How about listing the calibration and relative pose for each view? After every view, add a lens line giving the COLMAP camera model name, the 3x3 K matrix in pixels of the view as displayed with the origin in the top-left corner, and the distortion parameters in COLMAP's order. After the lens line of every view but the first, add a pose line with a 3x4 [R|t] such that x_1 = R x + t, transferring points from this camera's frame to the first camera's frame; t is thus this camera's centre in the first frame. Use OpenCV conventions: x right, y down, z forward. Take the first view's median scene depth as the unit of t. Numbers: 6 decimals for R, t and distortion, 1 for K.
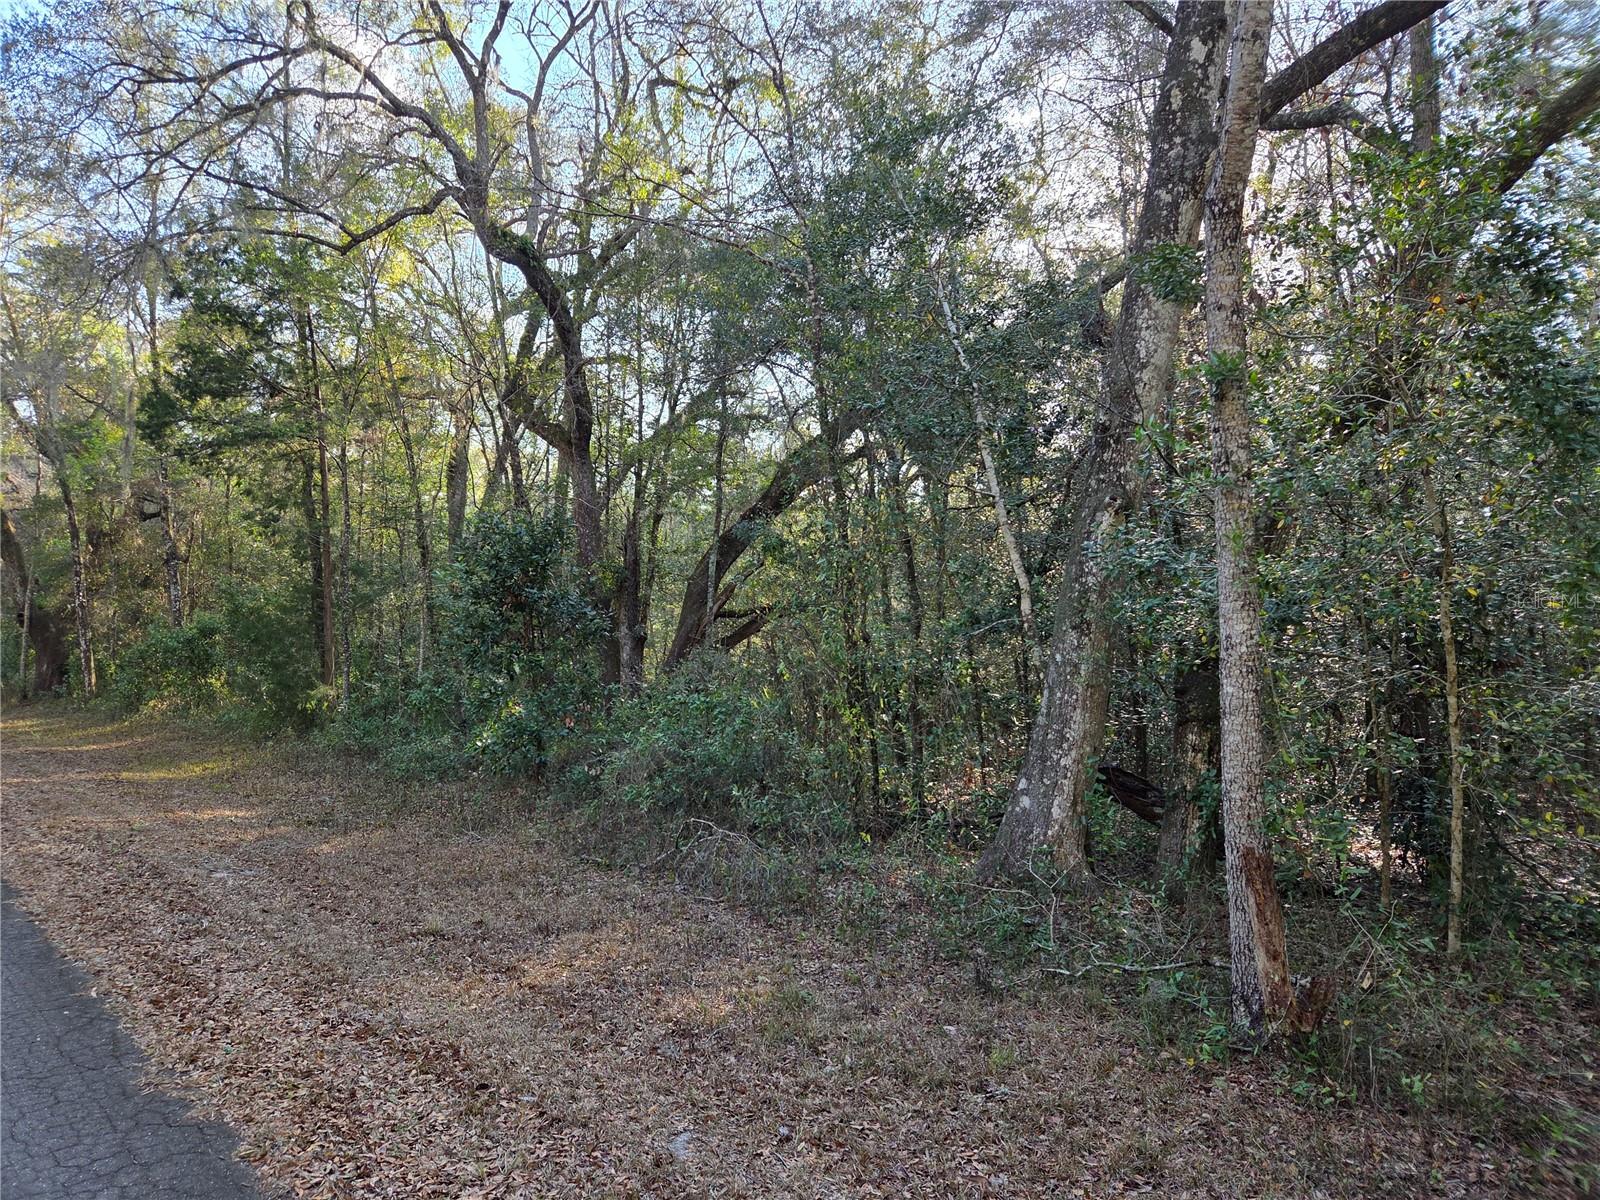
lens RADIAL K [[1081.7, 0, 803.8], [0, 1081.7, 591.6], [0, 0, 1]] dist [0.051459, -0.032734]
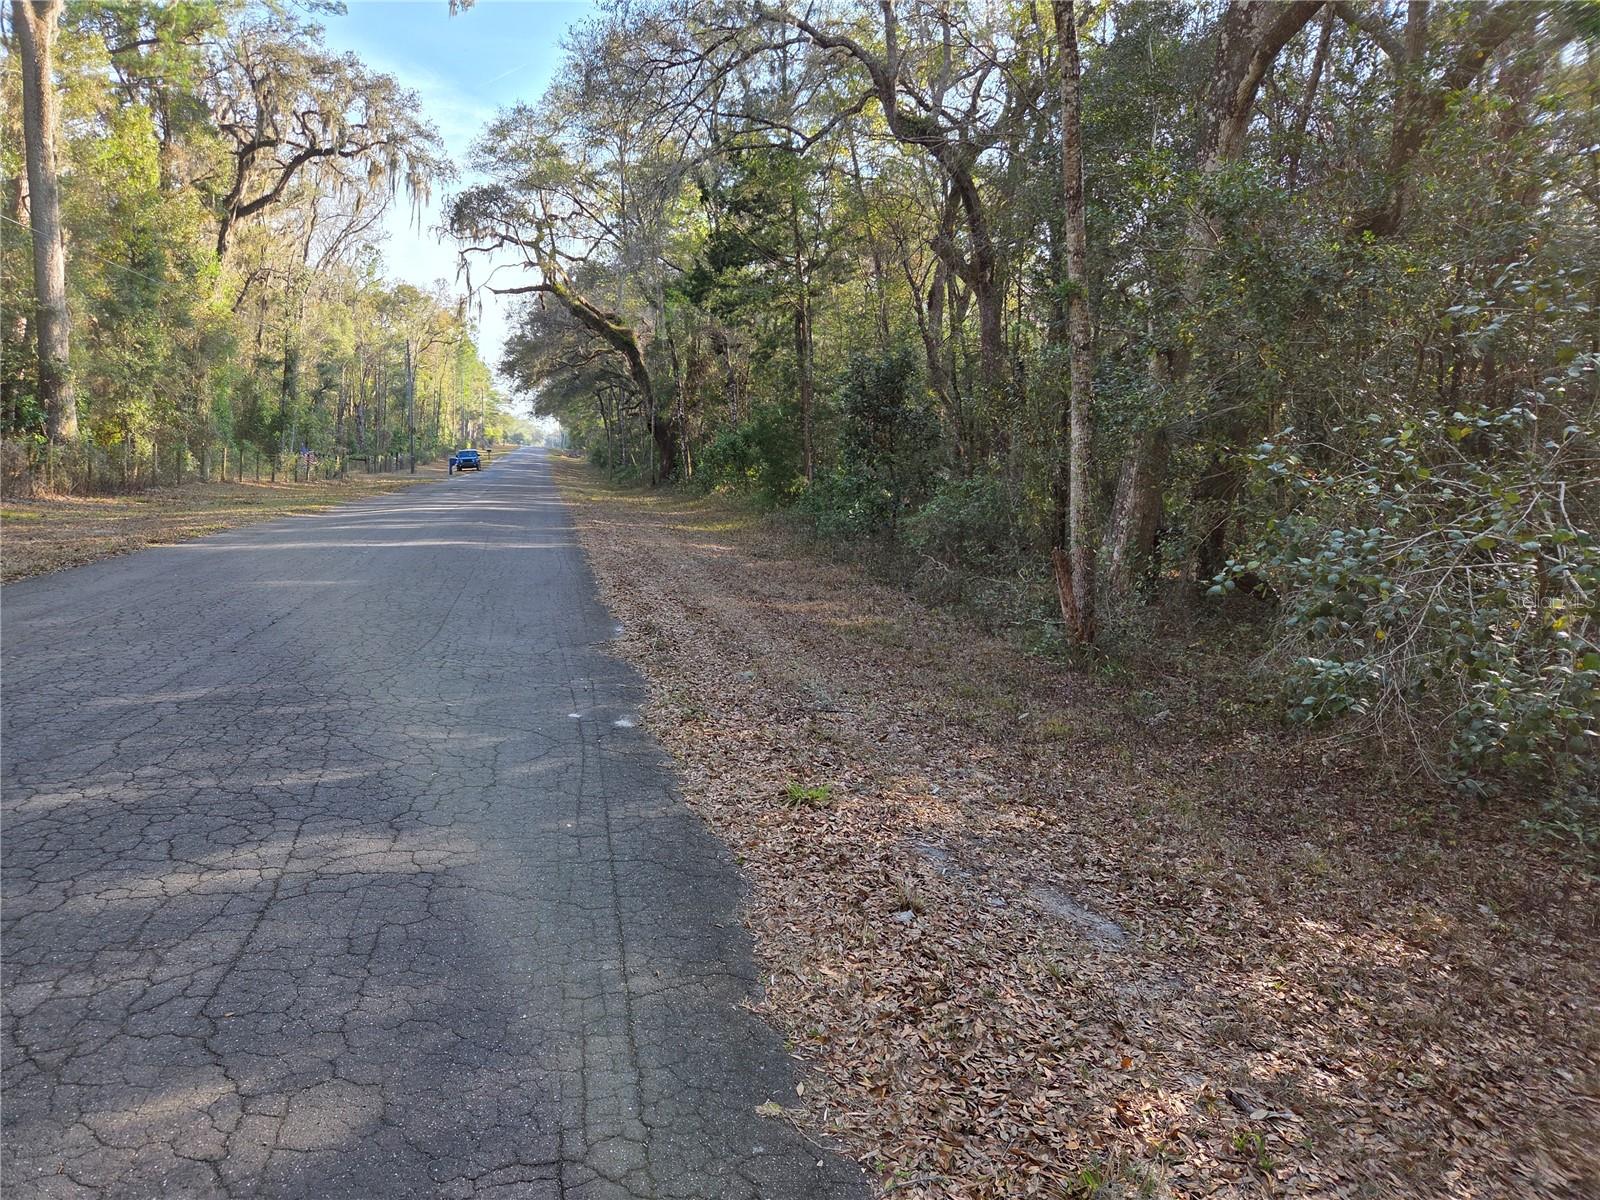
lens RADIAL K [[1081.7, 0, 803.8], [0, 1081.7, 591.6], [0, 0, 1]] dist [0.051459, -0.032734]
pose [[0.873885, 0.074899, -0.480328, 0.248686], [0.009582, 0.985214, 0.171061, -0.005333], [0.486038, -0.154090, 0.860246, -0.226439]]
